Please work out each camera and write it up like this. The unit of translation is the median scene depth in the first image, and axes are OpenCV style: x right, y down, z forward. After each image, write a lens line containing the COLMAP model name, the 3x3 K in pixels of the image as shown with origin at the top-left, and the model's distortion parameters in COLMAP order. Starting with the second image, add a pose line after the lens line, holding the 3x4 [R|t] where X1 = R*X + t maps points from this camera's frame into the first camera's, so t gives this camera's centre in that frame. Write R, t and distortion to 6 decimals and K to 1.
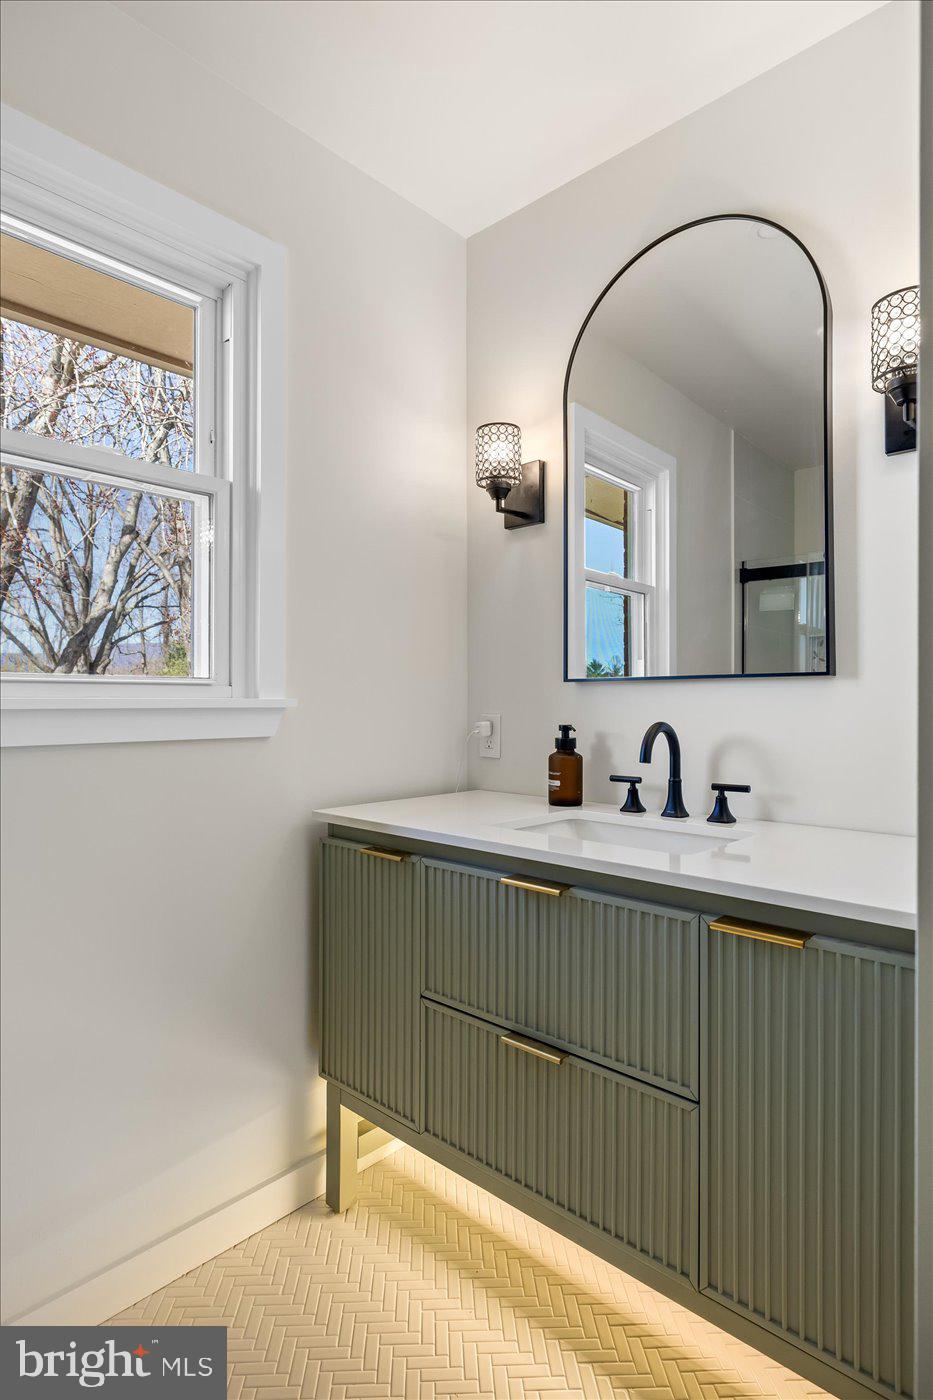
lens RADIAL K [[721.1, 0, 462.7], [0, 721.1, 705.3], [0, 0, 1]] dist [-0.002465, 0.002171]
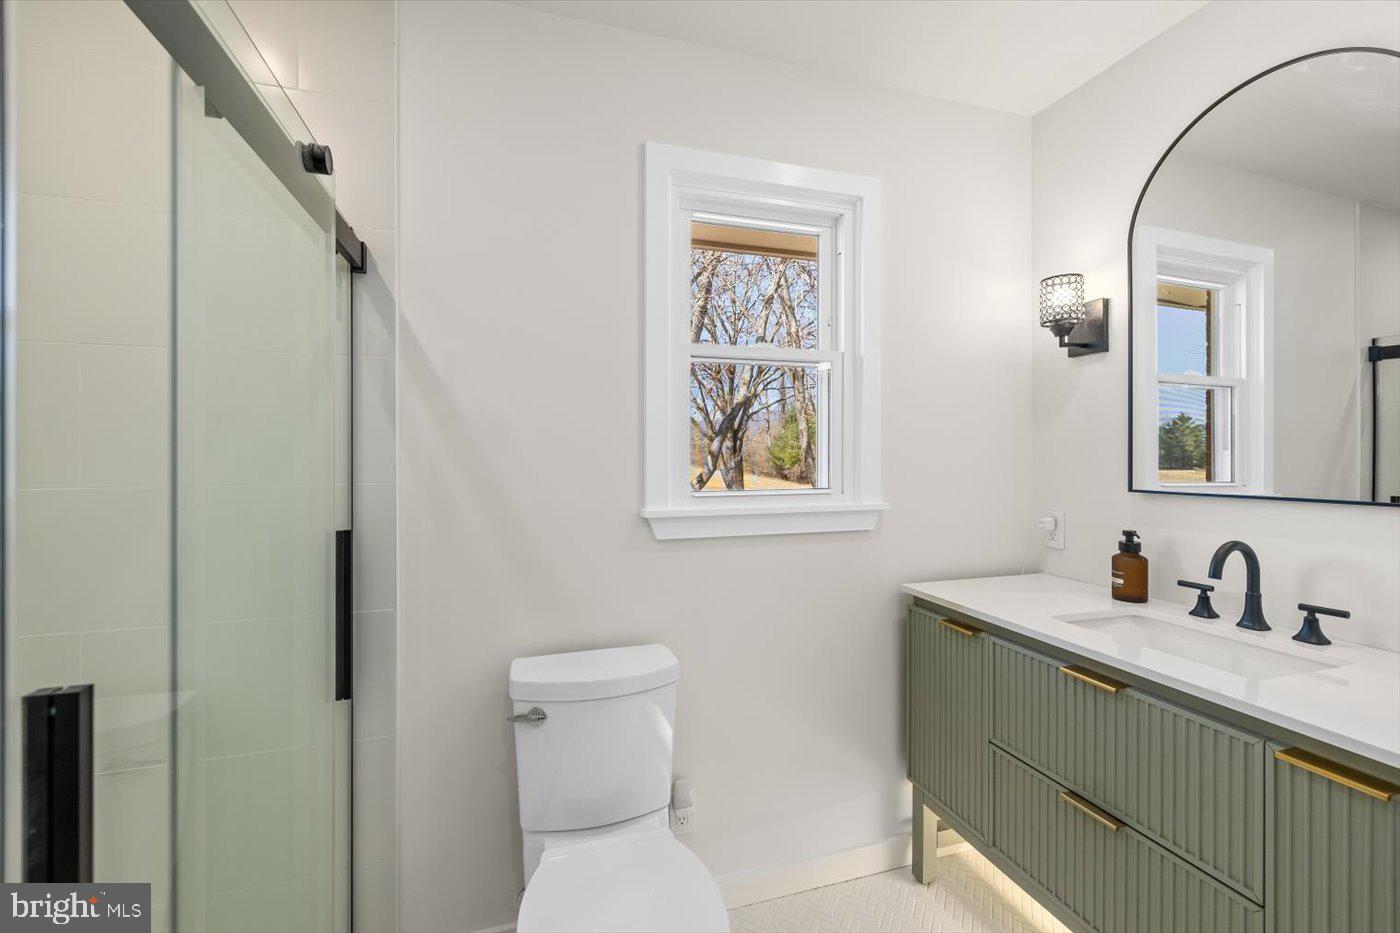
lens RADIAL K [[573.7, 0, 710.6], [0, 573.7, 458.7], [0, 0, 1]] dist [-0.002020, -0.000196]
pose [[0.871328, 0.000076, -0.490700, 0.010093], [0.004787, 0.999951, 0.008654, -0.105421], [0.490677, -0.009889, 0.871286, -0.126183]]
